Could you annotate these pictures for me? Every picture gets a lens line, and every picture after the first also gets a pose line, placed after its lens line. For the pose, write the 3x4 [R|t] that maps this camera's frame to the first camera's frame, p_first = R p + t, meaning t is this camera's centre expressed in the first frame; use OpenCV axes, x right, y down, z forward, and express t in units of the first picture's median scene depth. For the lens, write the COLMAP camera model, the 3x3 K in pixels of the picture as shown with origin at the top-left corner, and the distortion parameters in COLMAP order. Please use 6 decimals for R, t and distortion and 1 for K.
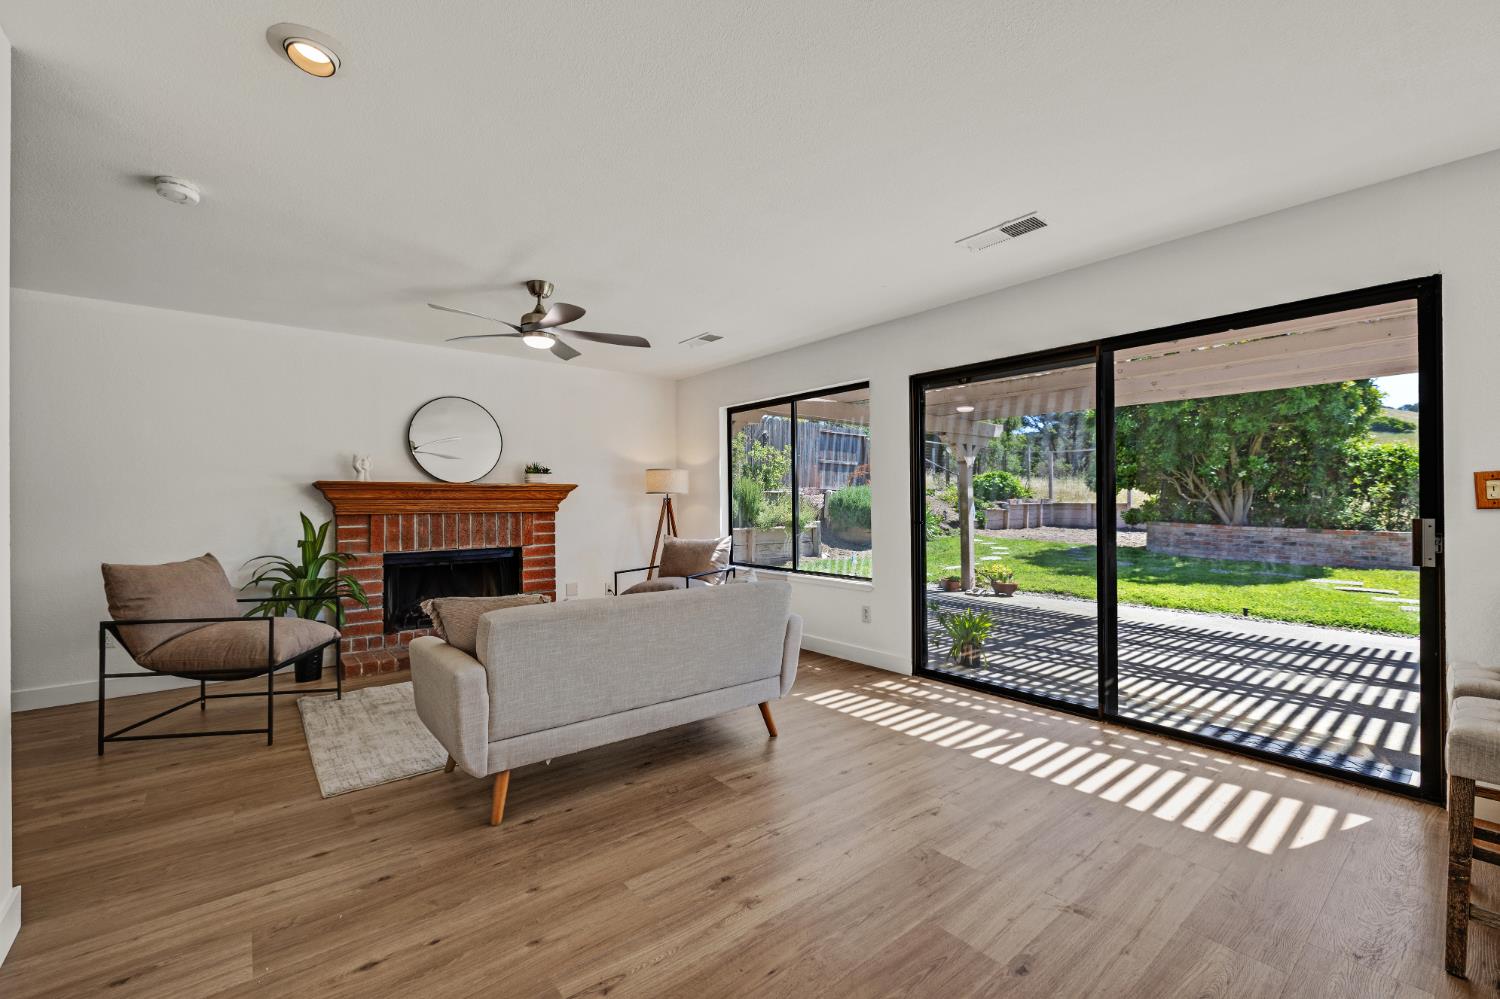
lens RADIAL K [[629.1, 0, 749.4], [0, 629.1, 489.0], [0, 0, 1]] dist [0.001869, -0.001289]
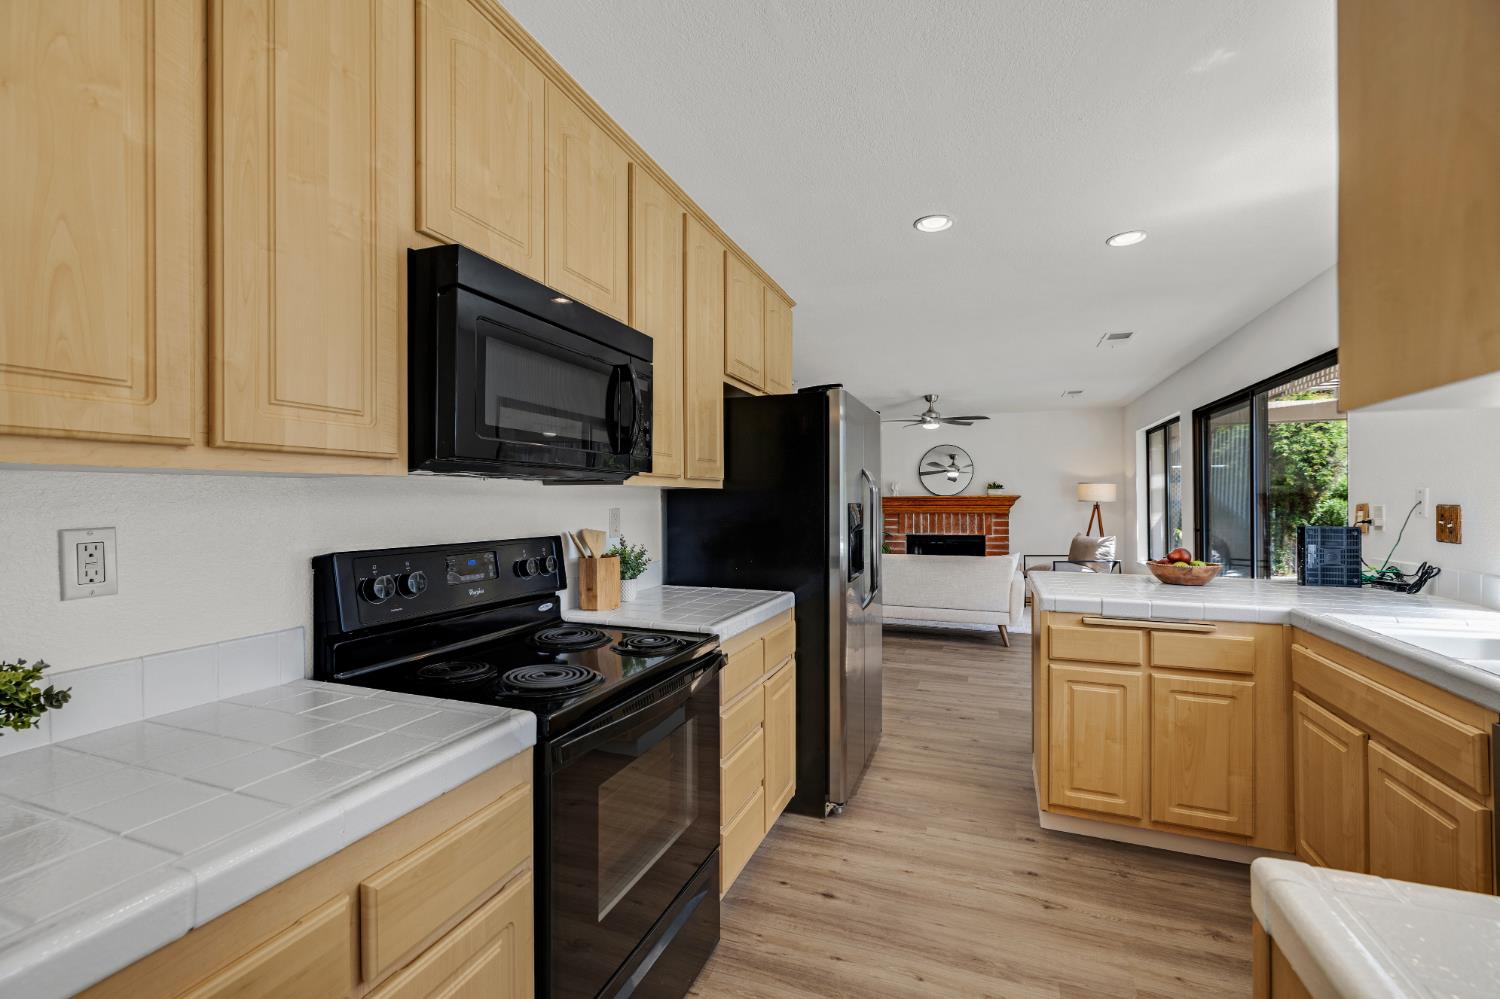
lens RADIAL K [[629.1, 0, 740.6], [0, 629.1, 500.0], [0, 0, 1]] dist [0.001869, -0.001289]
pose [[0.494073, 0.002219, -0.869418, 0.724673], [0.021529, 0.999659, 0.014786, -0.034443], [0.869154, -0.026023, 0.493857, -0.315082]]
